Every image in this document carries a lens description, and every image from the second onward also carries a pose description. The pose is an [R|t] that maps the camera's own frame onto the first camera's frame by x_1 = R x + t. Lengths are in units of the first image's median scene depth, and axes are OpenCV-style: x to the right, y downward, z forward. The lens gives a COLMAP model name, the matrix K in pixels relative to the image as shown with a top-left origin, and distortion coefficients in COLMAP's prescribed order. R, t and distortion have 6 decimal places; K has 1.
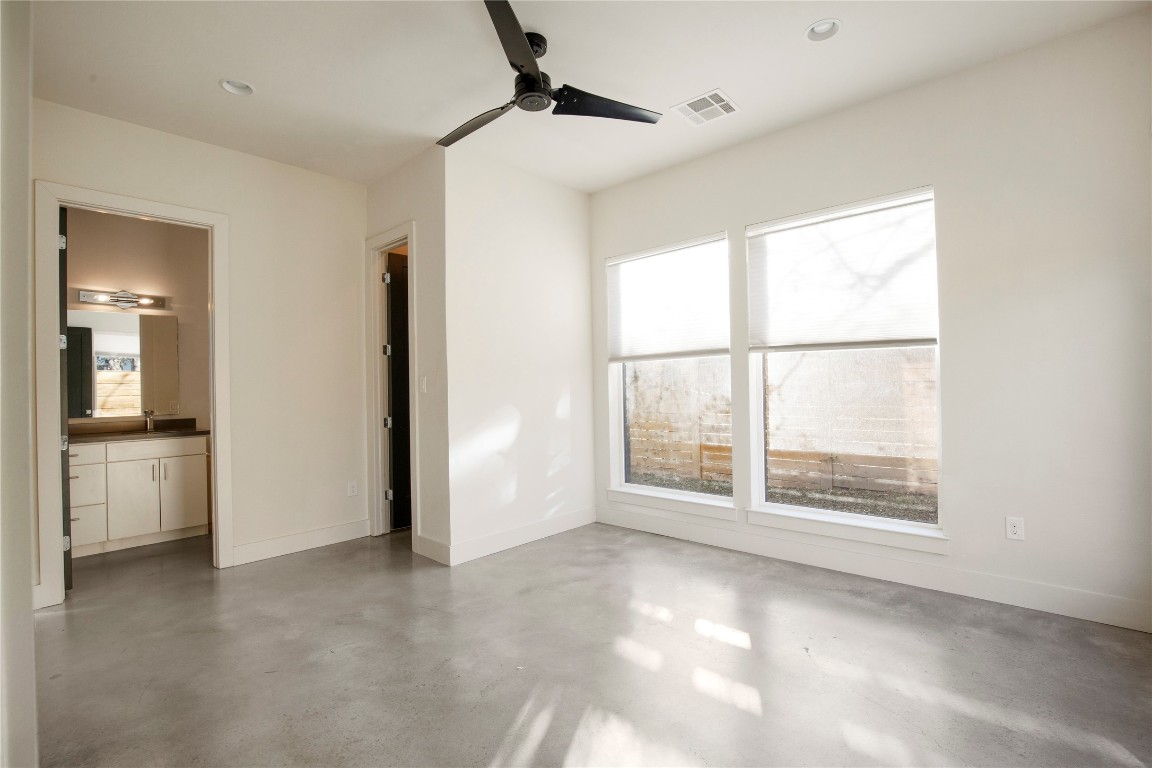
lens RADIAL K [[531.4, 0, 575.8], [0, 531.4, 386.3], [0, 0, 1]] dist [-0.000169, -0.000009]
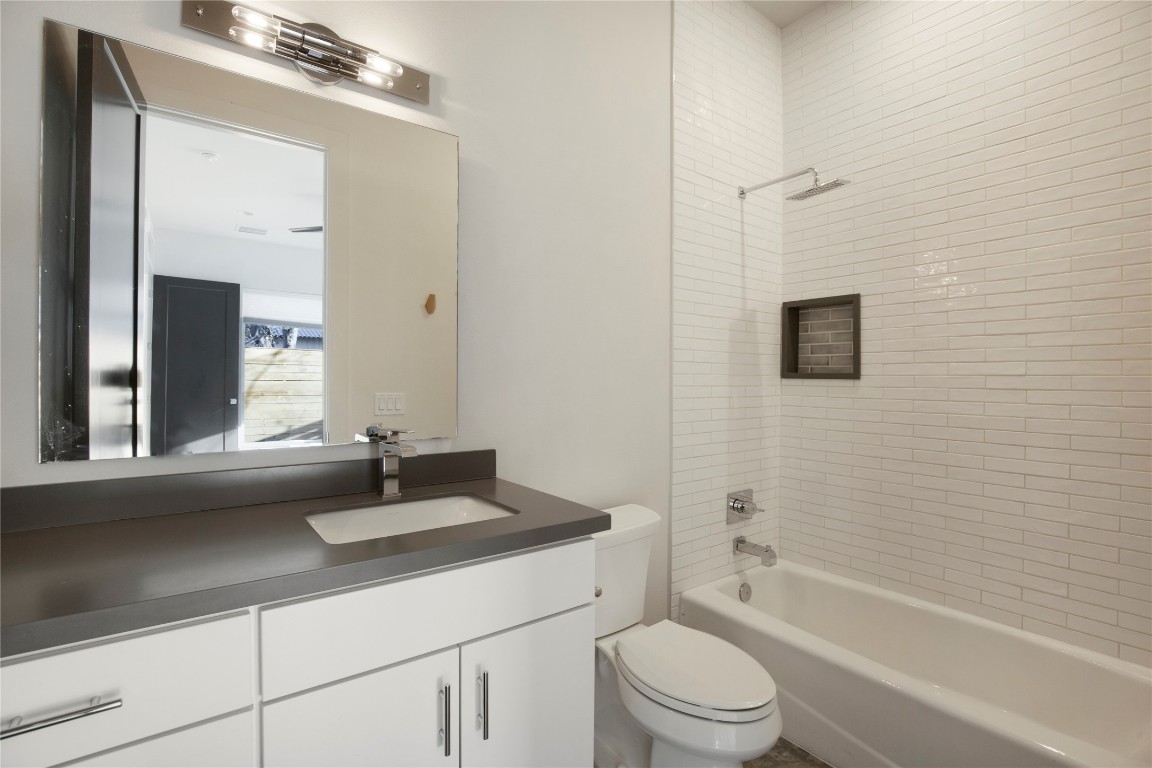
lens RADIAL K [[531.4, 0, 575.6], [0, 531.4, 380.5], [0, 0, 1]] dist [-0.000169, -0.000009]
pose [[0.984048, 0.016528, -0.177133, -0.270805], [-0.015712, 0.999859, 0.006008, 0.008179], [0.177207, -0.003129, 0.984169, 0.302717]]
